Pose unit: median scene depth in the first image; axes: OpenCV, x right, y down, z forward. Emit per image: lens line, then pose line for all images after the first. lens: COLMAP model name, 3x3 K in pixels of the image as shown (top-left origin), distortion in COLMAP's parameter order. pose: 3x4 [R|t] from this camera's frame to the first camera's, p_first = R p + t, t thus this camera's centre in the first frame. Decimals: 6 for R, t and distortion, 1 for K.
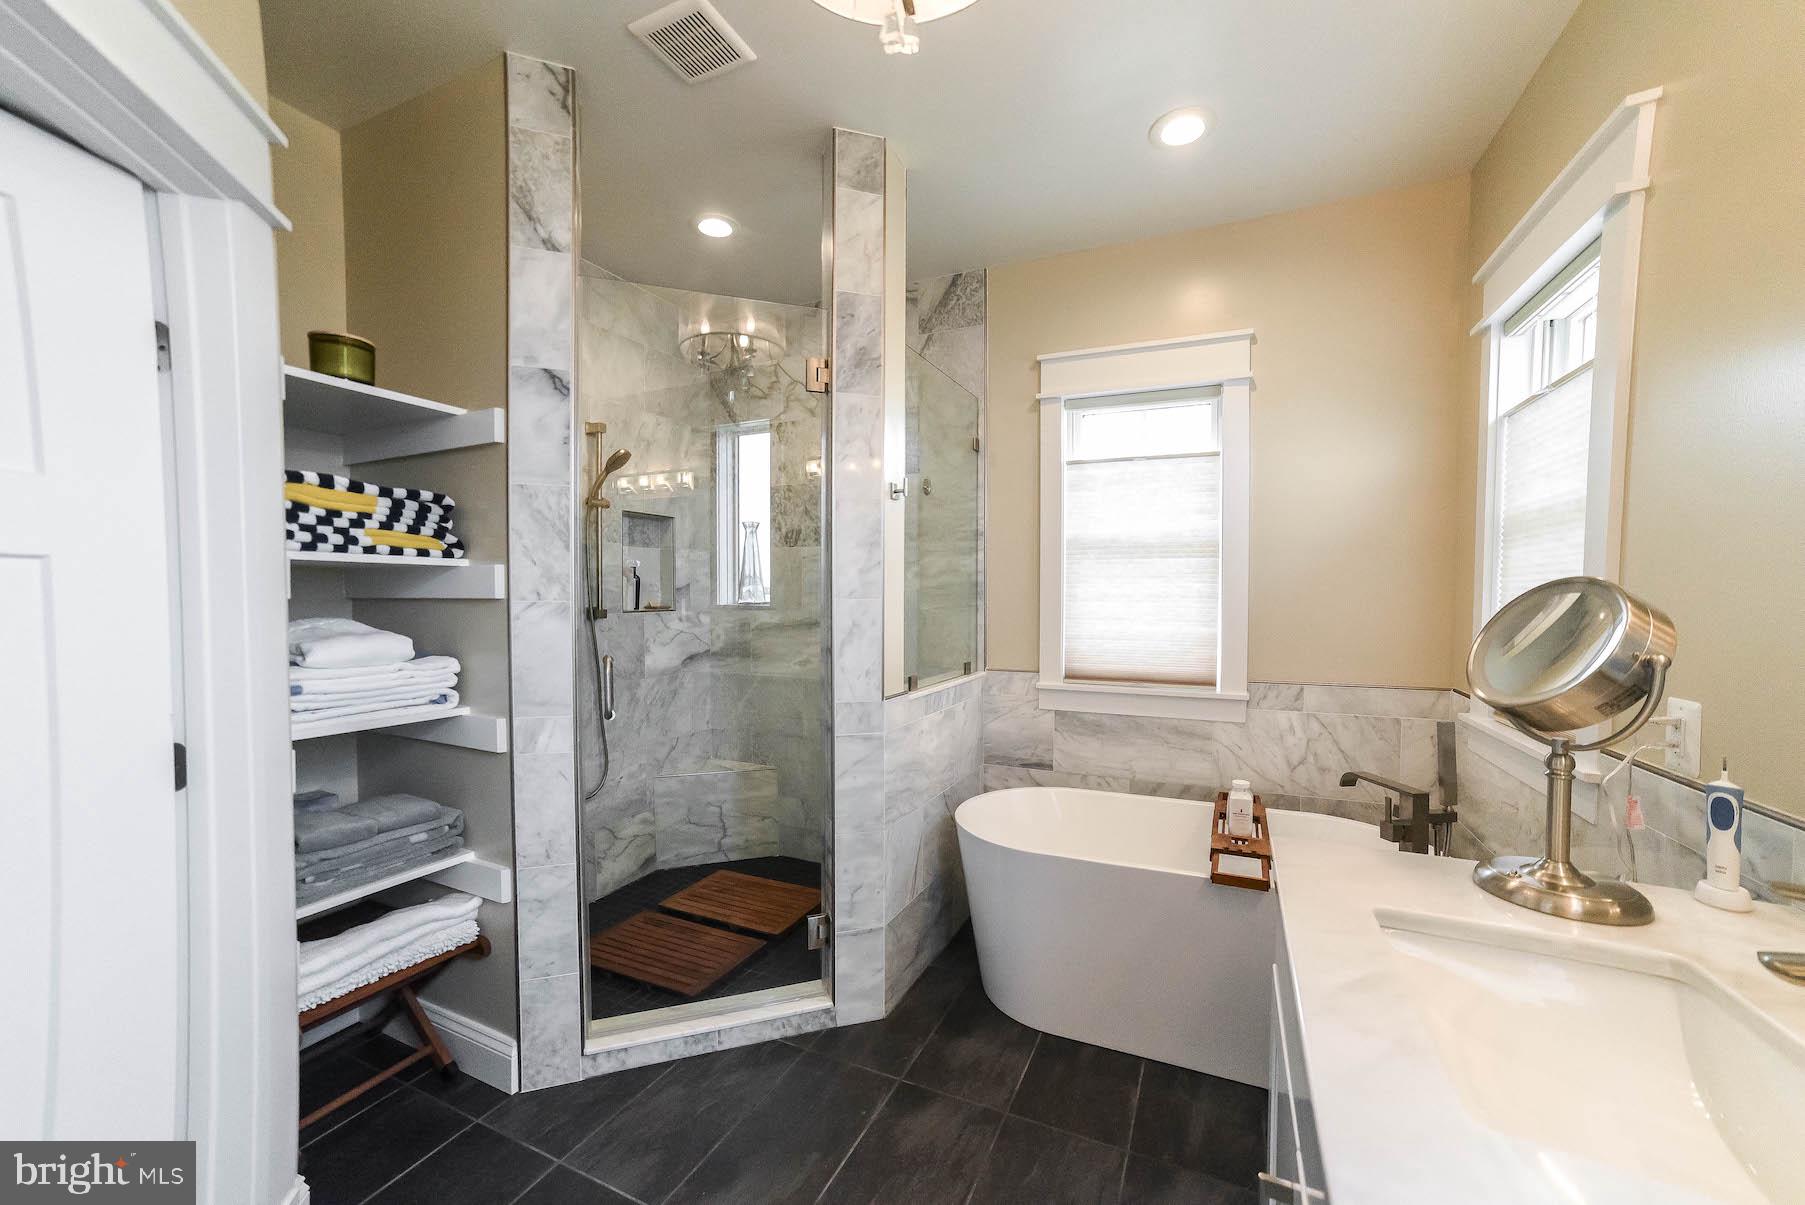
lens RADIAL K [[718.0, 0, 904.4], [0, 718.0, 616.4], [0, 0, 1]] dist [-0.081563, 0.039023]
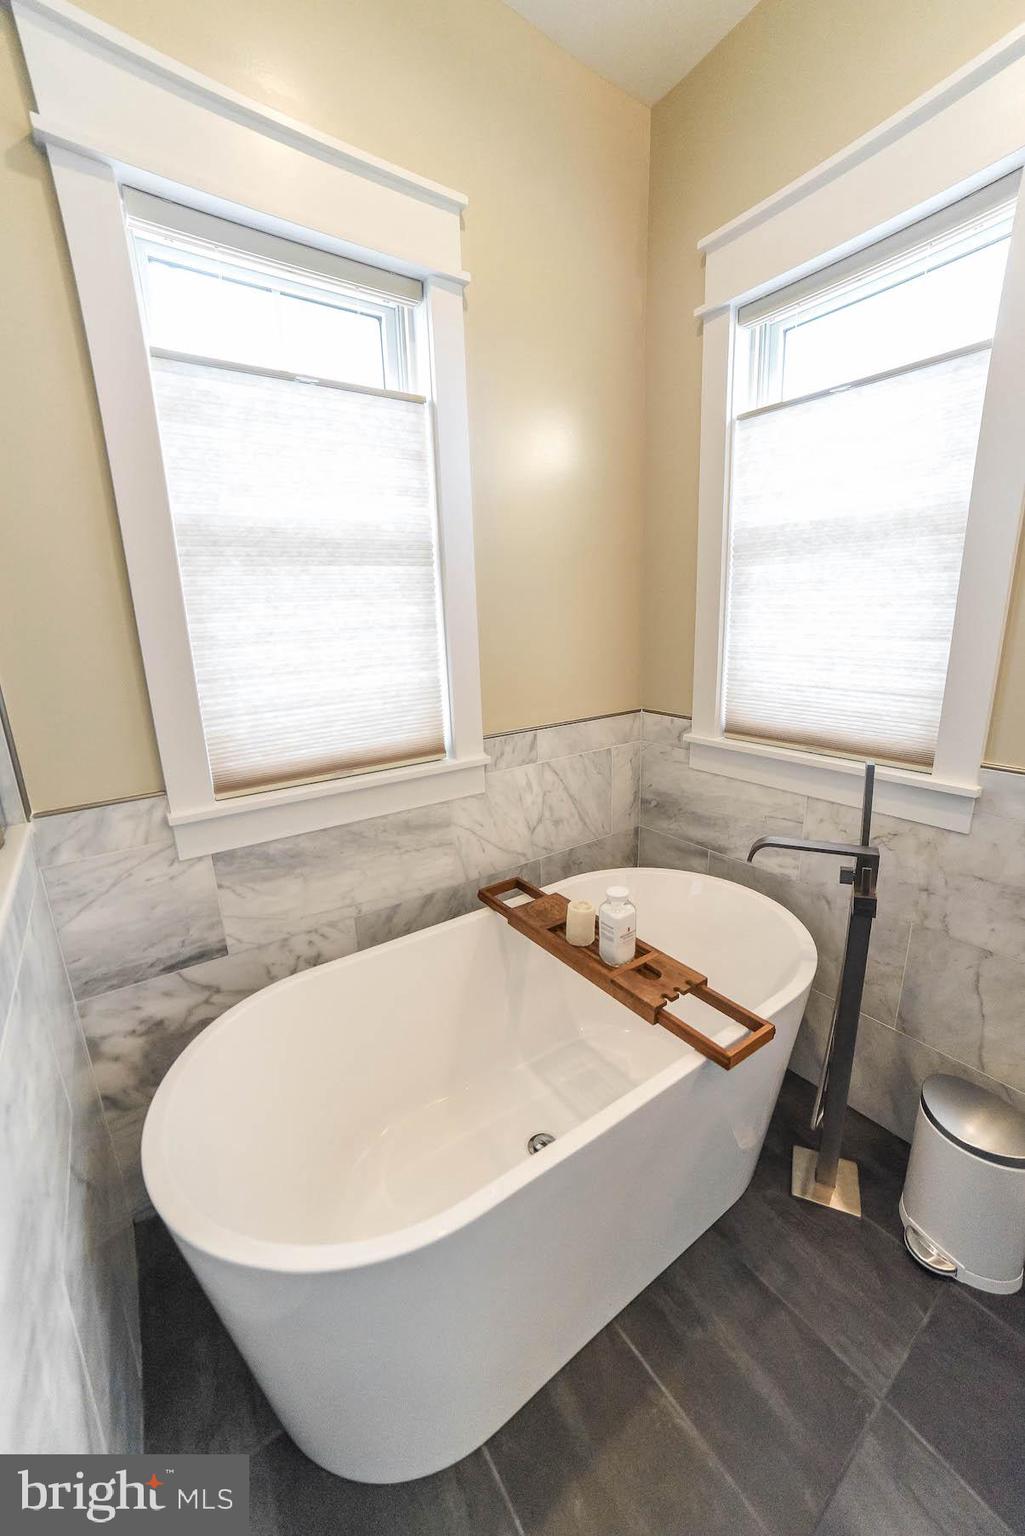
lens RADIAL K [[611.0, 0, 522.4], [0, 611.0, 763.6], [0, 0, 1]] dist [-0.081563, 0.039023]
pose [[0.490107, -0.233515, 0.839801, -0.042695], [0.058515, 0.970088, 0.235594, -0.031069], [-0.869696, -0.066325, 0.489111, 0.623084]]
